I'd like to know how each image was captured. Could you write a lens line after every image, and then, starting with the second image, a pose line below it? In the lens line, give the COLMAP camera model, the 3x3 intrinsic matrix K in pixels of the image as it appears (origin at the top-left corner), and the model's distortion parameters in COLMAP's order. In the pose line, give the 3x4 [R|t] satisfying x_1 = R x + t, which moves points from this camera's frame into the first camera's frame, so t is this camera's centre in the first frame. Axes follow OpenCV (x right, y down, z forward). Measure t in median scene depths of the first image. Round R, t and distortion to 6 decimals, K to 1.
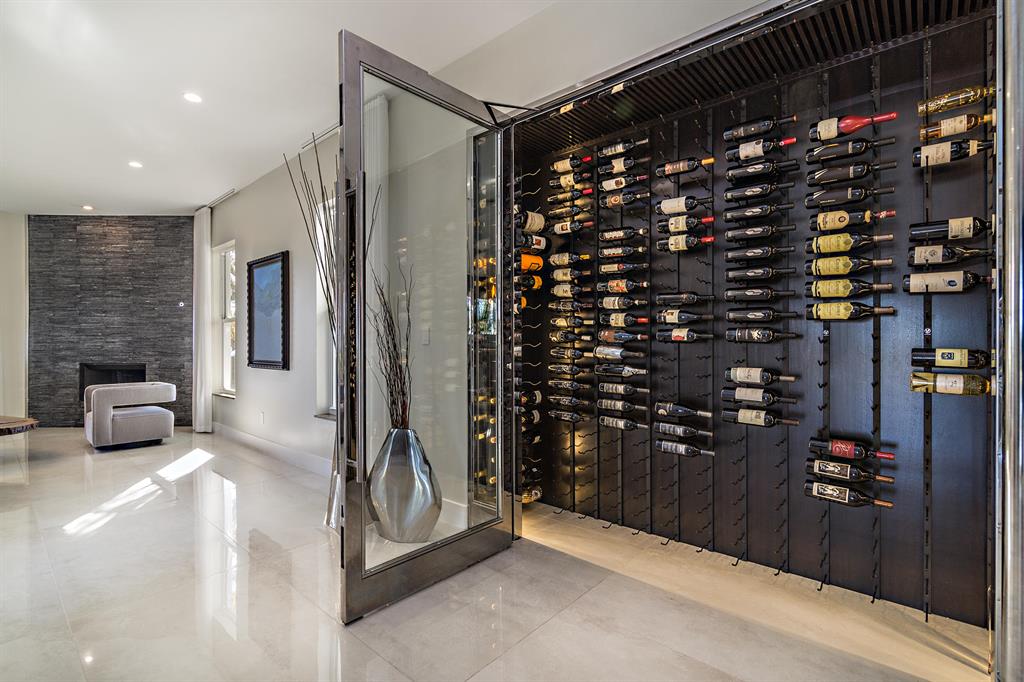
lens RADIAL K [[468.2, 0, 518.2], [0, 468.2, 337.6], [0, 0, 1]] dist [0.003892, -0.001323]
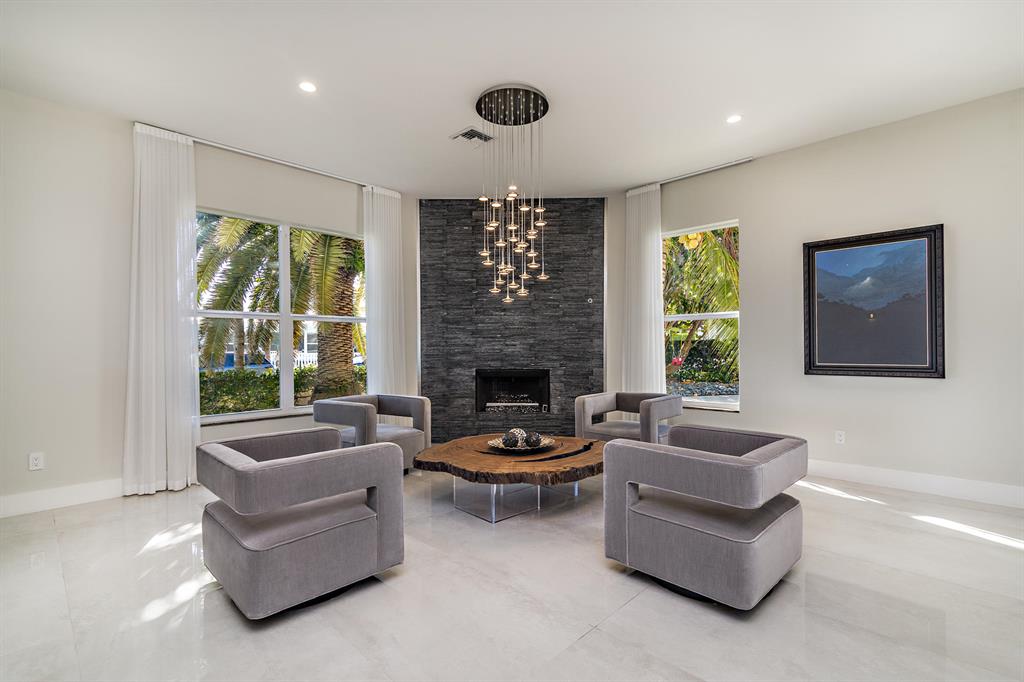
lens RADIAL K [[468.2, 0, 514.8], [0, 468.2, 343.5], [0, 0, 1]] dist [0.003892, -0.001323]
pose [[0.999356, -0.004508, -0.035603, -0.832583], [0.004502, 0.999990, -0.000270, 0.007337], [0.035604, 0.000110, 0.999366, 0.137174]]
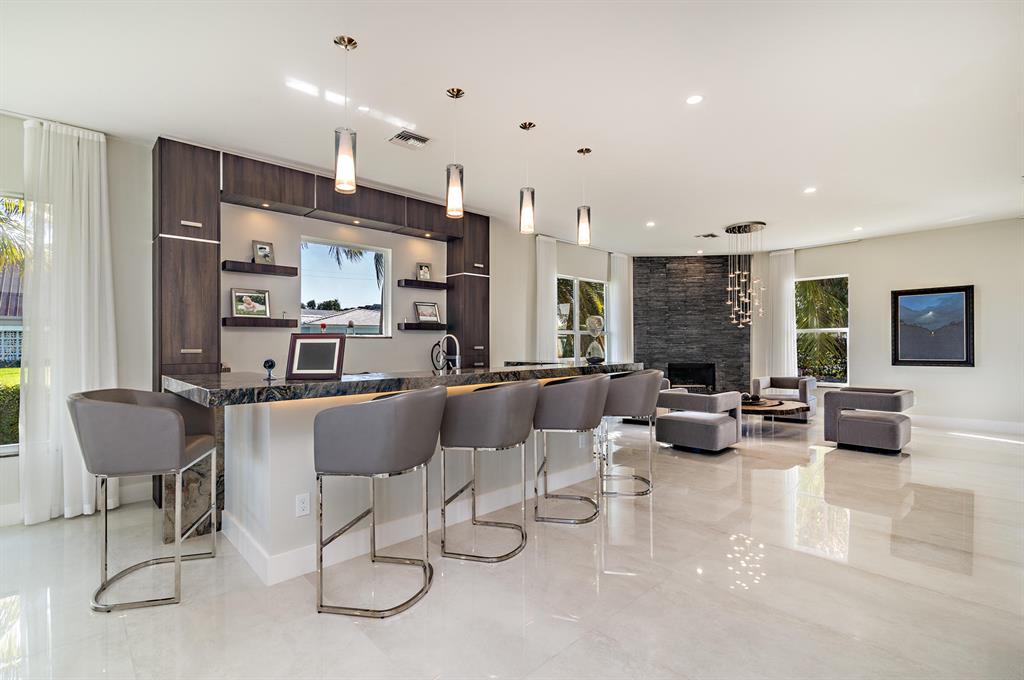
lens RADIAL K [[468.2, 0, 511.4], [0, 468.2, 343.4], [0, 0, 1]] dist [0.003892, -0.001323]
pose [[0.997137, -0.007418, -0.075246, -1.292300], [0.007834, 0.999956, 0.005244, -0.015268], [0.075203, -0.005819, 0.997151, -0.408490]]
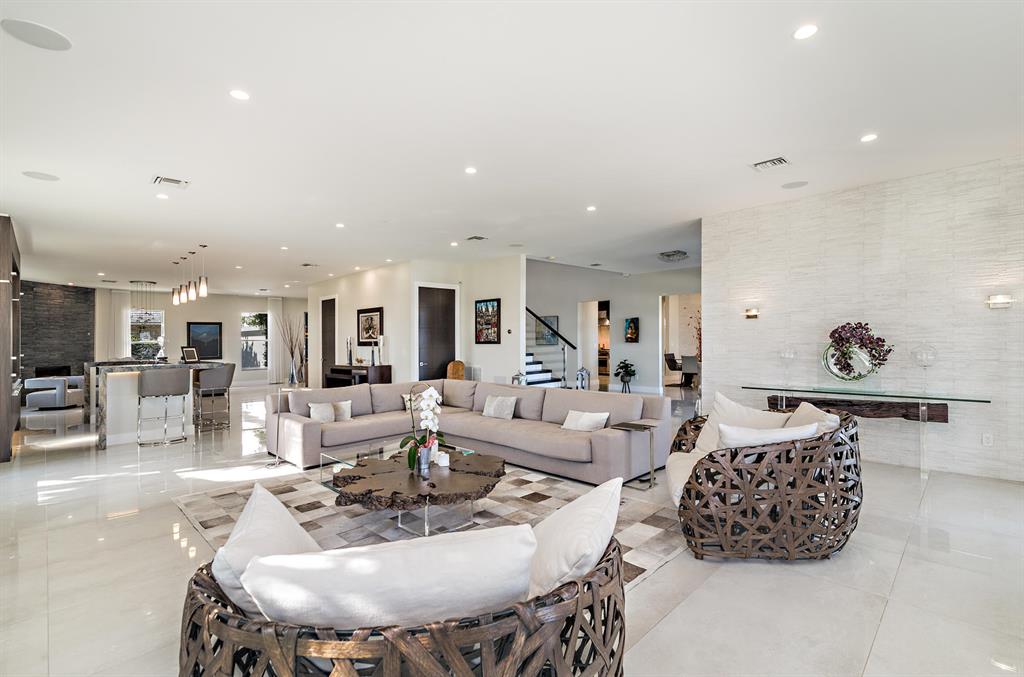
lens RADIAL K [[468.2, 0, 516.4], [0, 468.2, 338.0], [0, 0, 1]] dist [0.003892, -0.001323]
pose [[0.054575, 0.003954, 0.998502, -2.562438], [0.006932, 0.999967, -0.004339, -0.033645], [-0.998486, 0.007159, 0.054546, -0.860426]]
